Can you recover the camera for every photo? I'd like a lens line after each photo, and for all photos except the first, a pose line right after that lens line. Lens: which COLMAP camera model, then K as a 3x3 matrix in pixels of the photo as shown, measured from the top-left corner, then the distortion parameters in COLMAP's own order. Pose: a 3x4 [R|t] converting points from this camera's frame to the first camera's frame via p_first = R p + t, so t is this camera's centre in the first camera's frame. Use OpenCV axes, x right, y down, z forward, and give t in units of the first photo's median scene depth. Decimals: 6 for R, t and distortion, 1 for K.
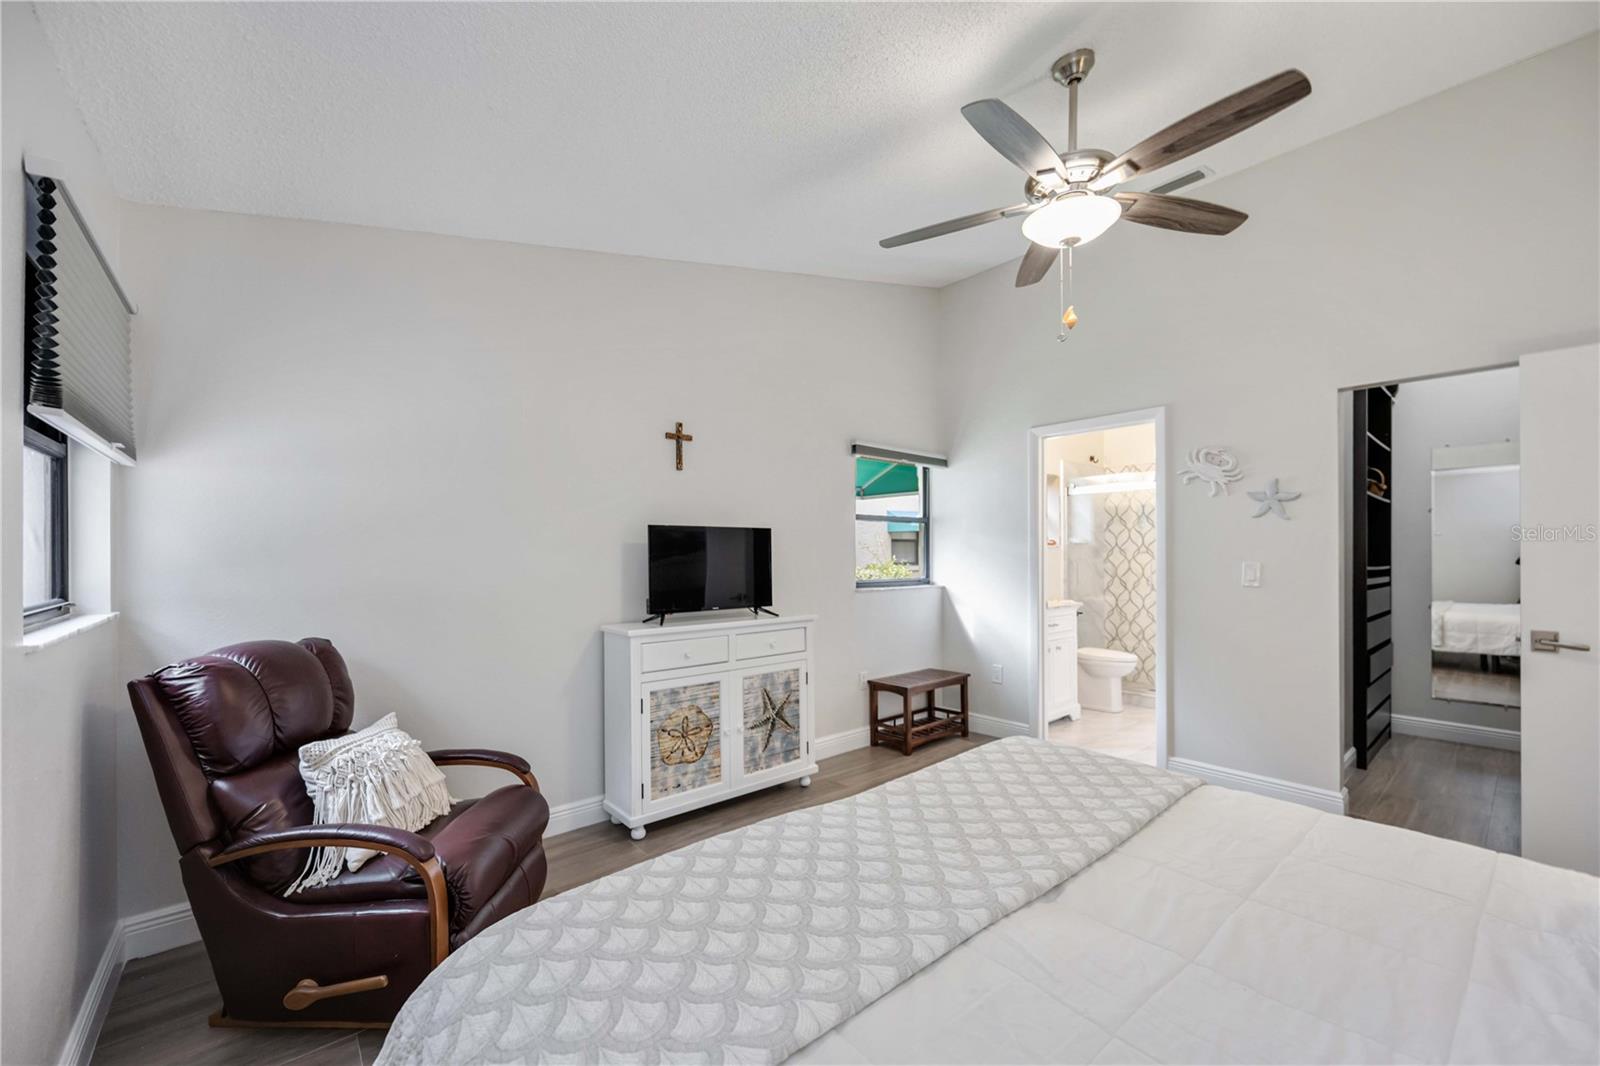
lens RADIAL K [[621.0, 0, 801.2], [0, 621.0, 549.1], [0, 0, 1]] dist [-0.002816, -0.000062]
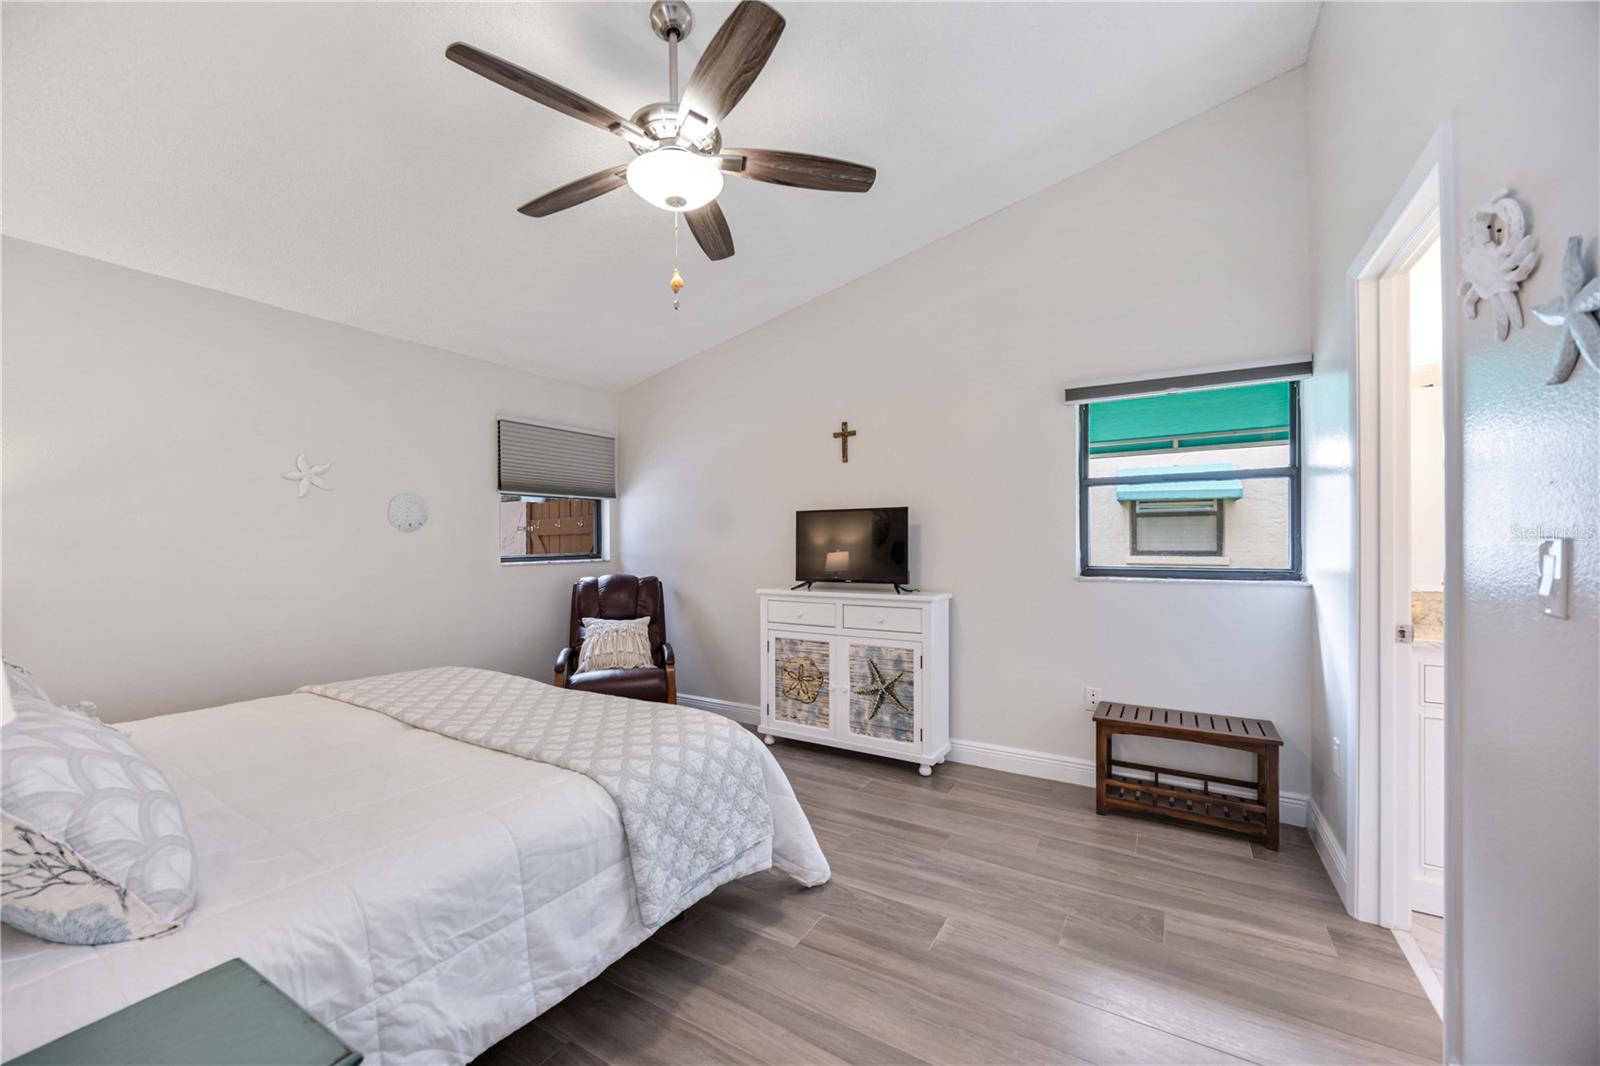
lens RADIAL K [[621.0, 0, 799.8], [0, 621.0, 540.7], [0, 0, 1]] dist [-0.002816, -0.000062]
pose [[0.316446, -0.006410, -0.948589, 0.915075], [0.010108, 0.999943, -0.003385, 0.025015], [0.948557, -0.008517, 0.316493, 0.560224]]
